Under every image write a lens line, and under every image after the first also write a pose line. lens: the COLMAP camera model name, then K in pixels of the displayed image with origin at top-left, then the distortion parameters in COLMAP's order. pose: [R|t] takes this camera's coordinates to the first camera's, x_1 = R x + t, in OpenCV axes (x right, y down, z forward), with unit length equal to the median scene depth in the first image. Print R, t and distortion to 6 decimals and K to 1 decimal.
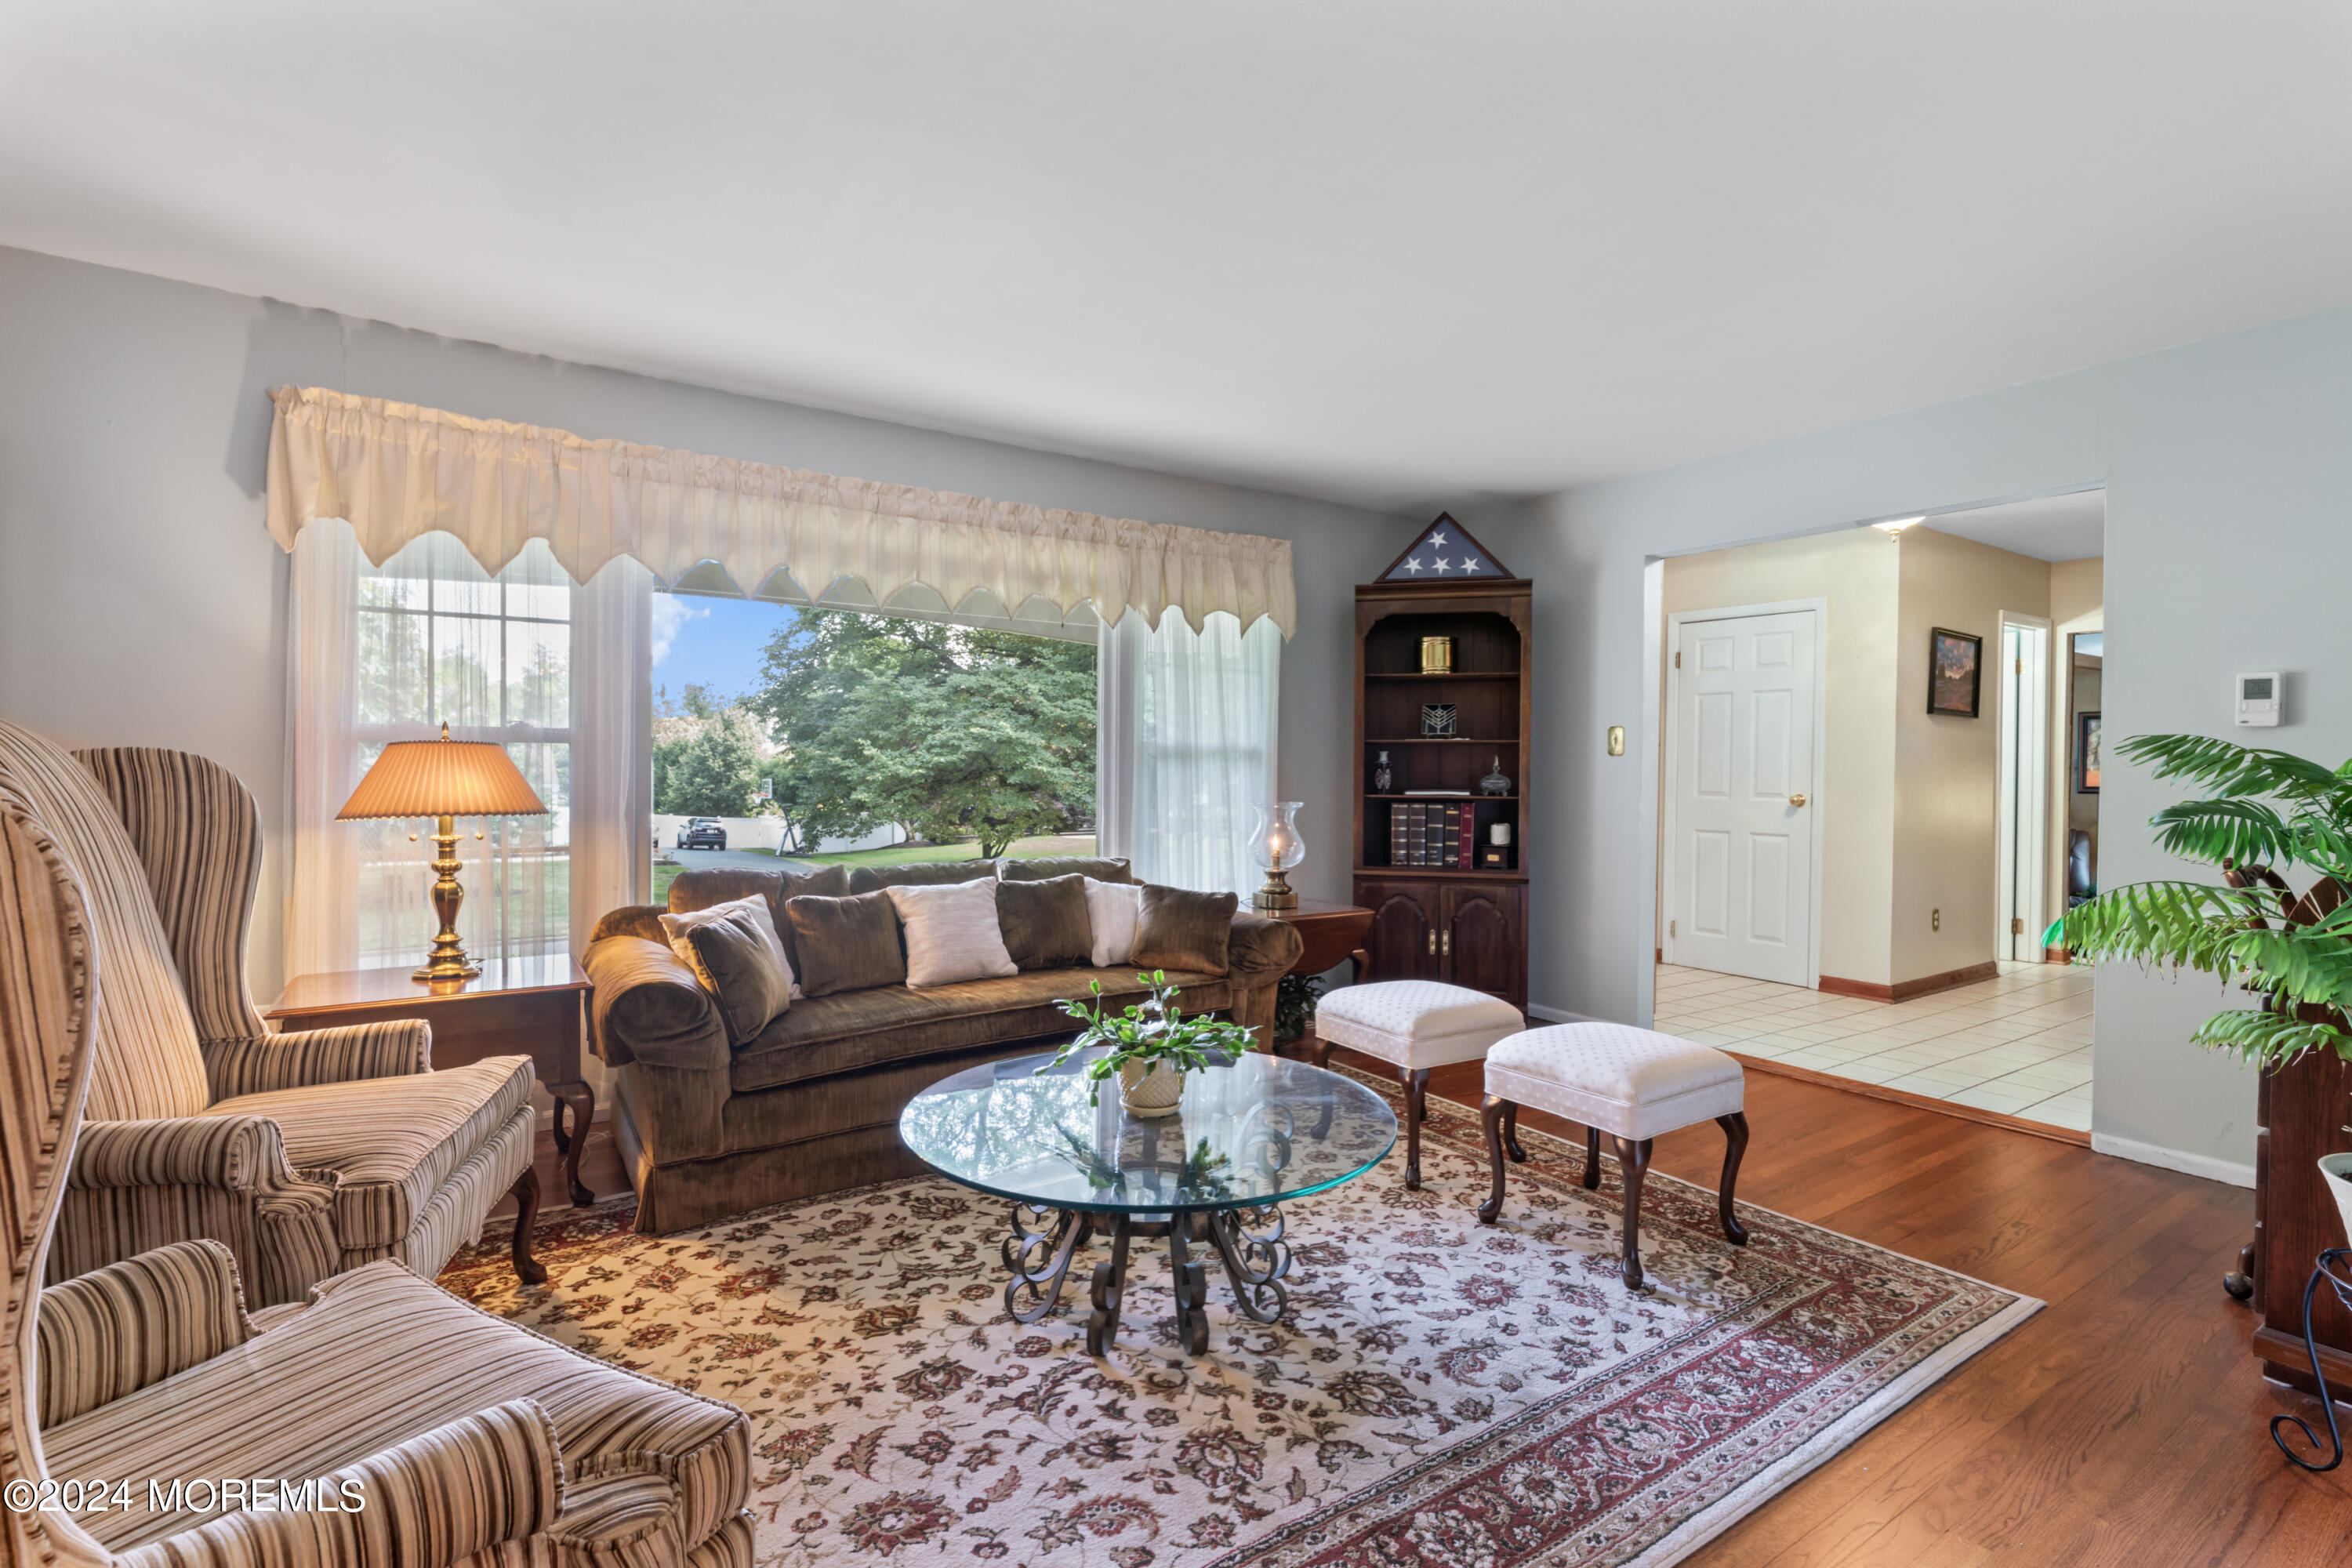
lens RADIAL K [[1085.3, 0, 1165.8], [0, 1085.3, 792.6], [0, 0, 1]] dist [-0.008868, 0.001265]
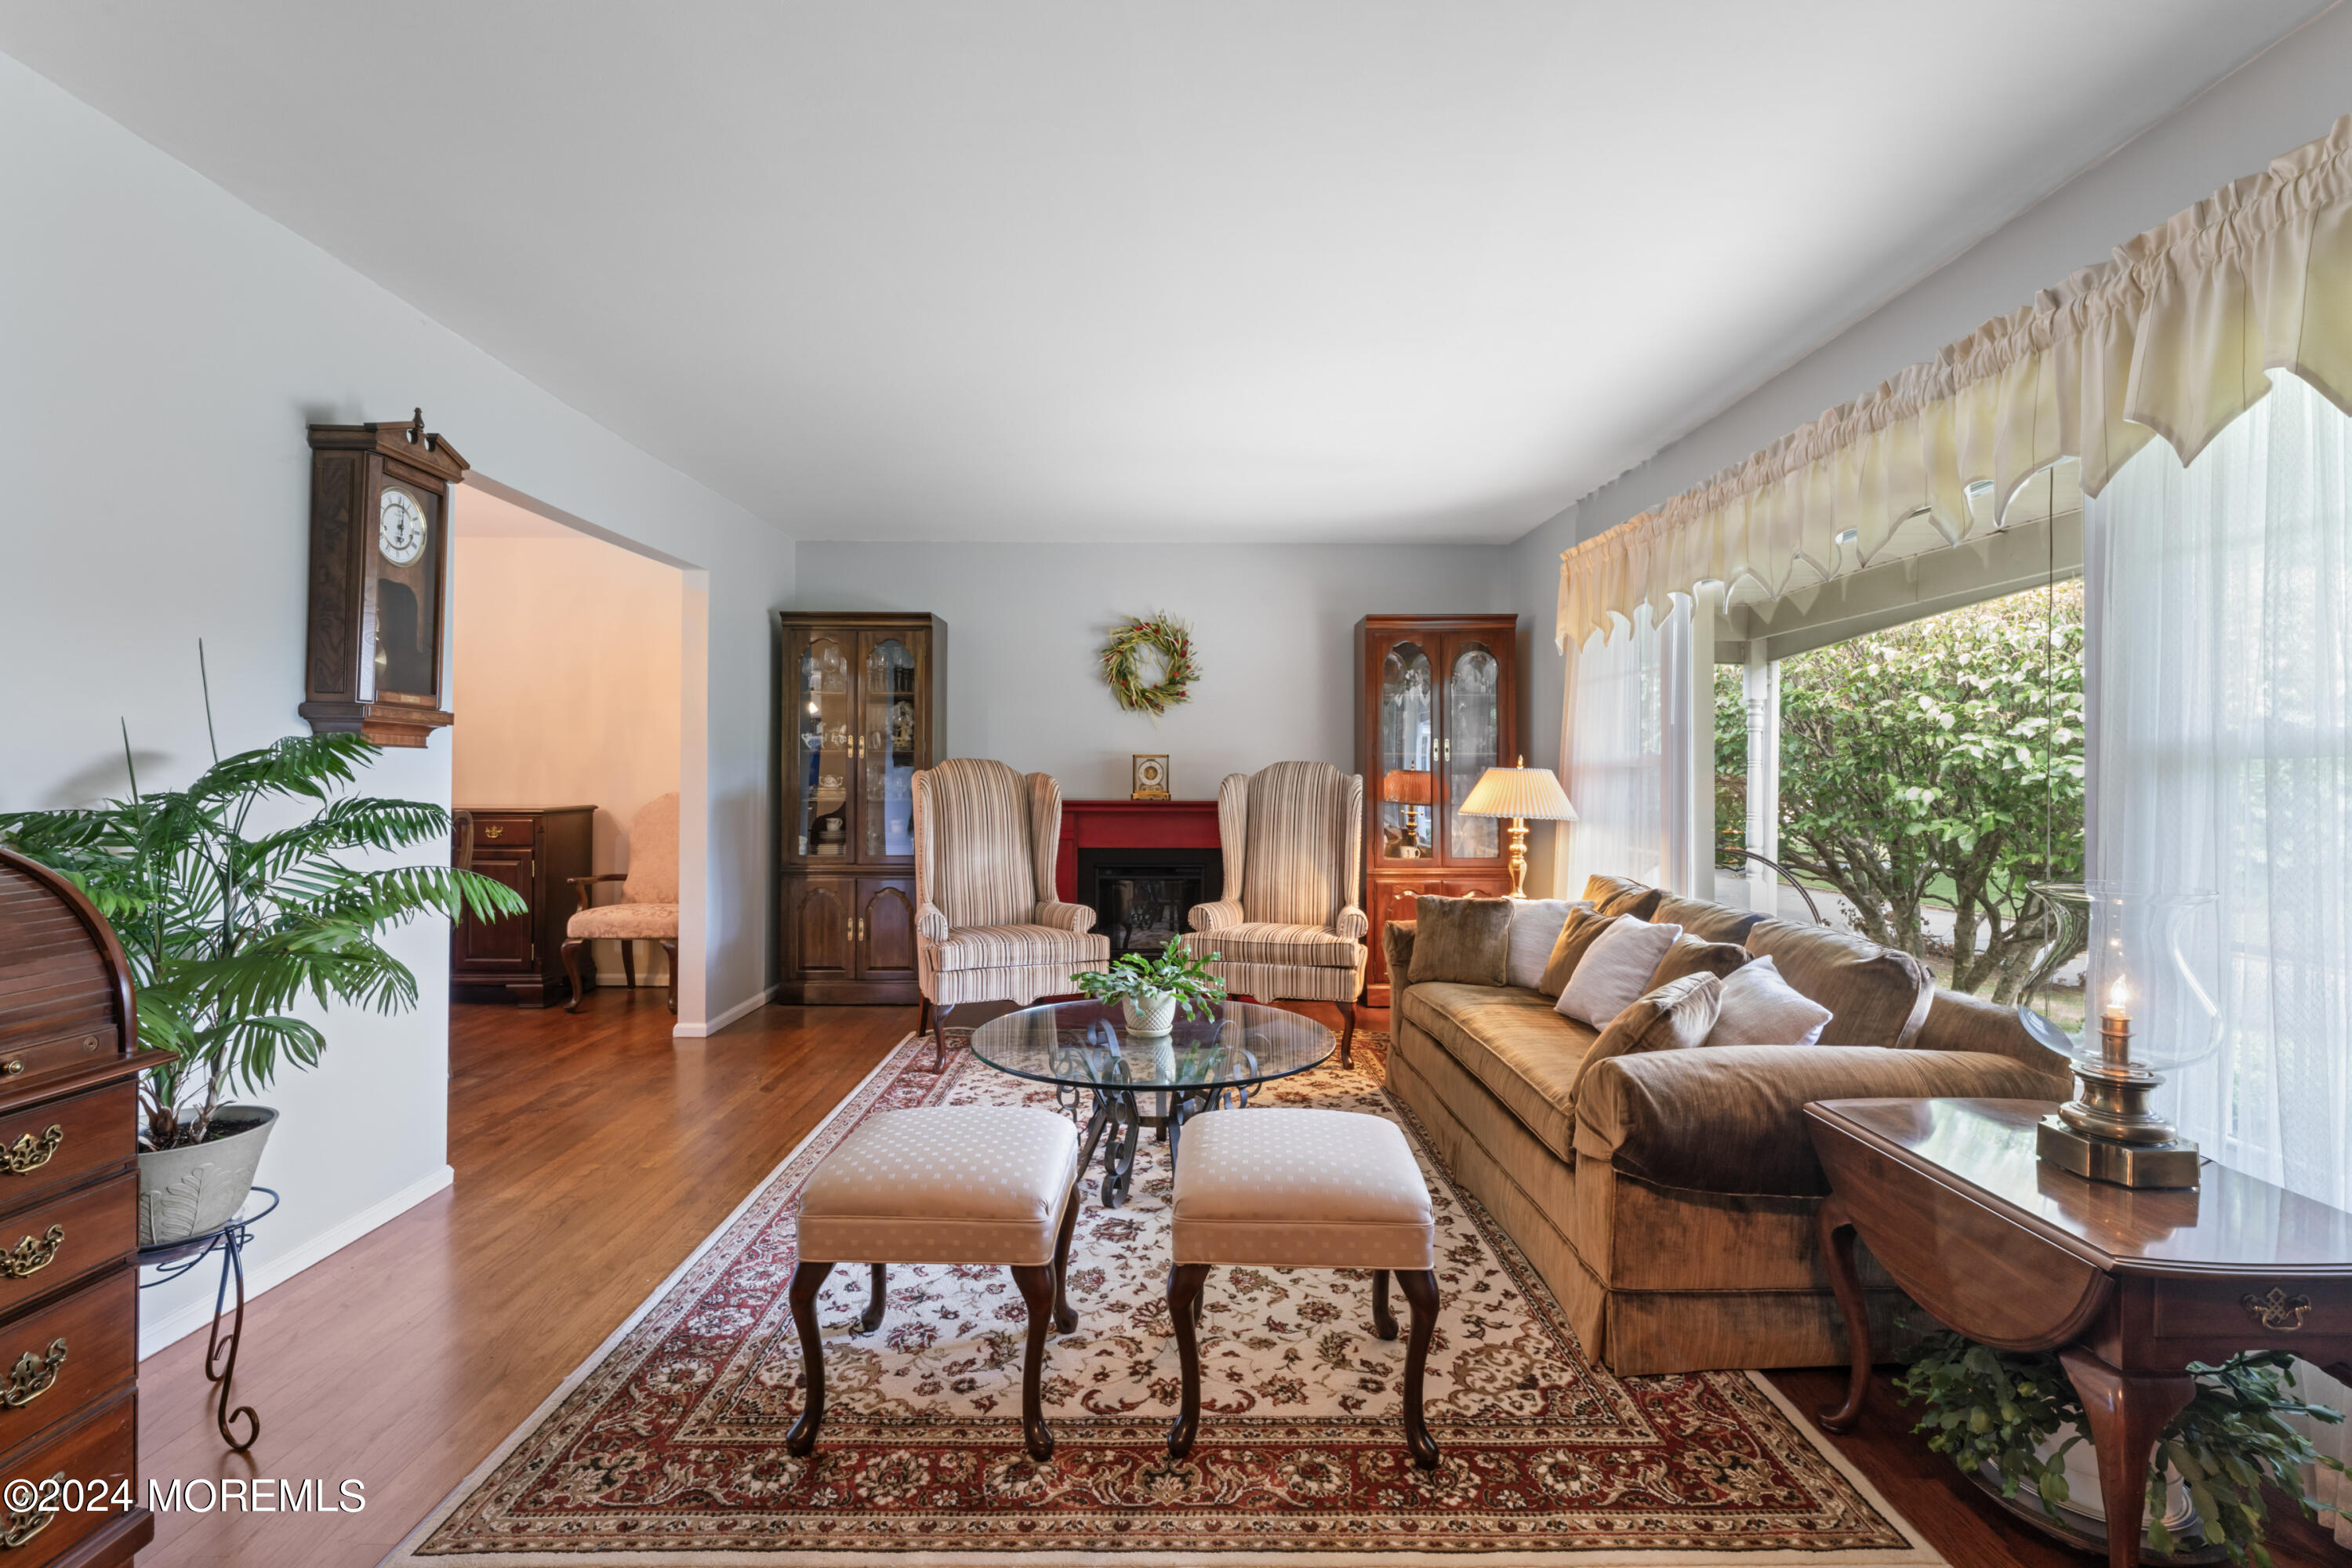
lens RADIAL K [[1085.3, 0, 1181.1], [0, 1085.3, 776.6], [0, 0, 1]] dist [-0.008868, 0.001265]
pose [[-0.544661, -0.009597, -0.838601, 1.135546], [-0.030092, 0.999514, 0.008106, -0.041535], [0.838116, 0.029650, -0.544685, 1.813840]]
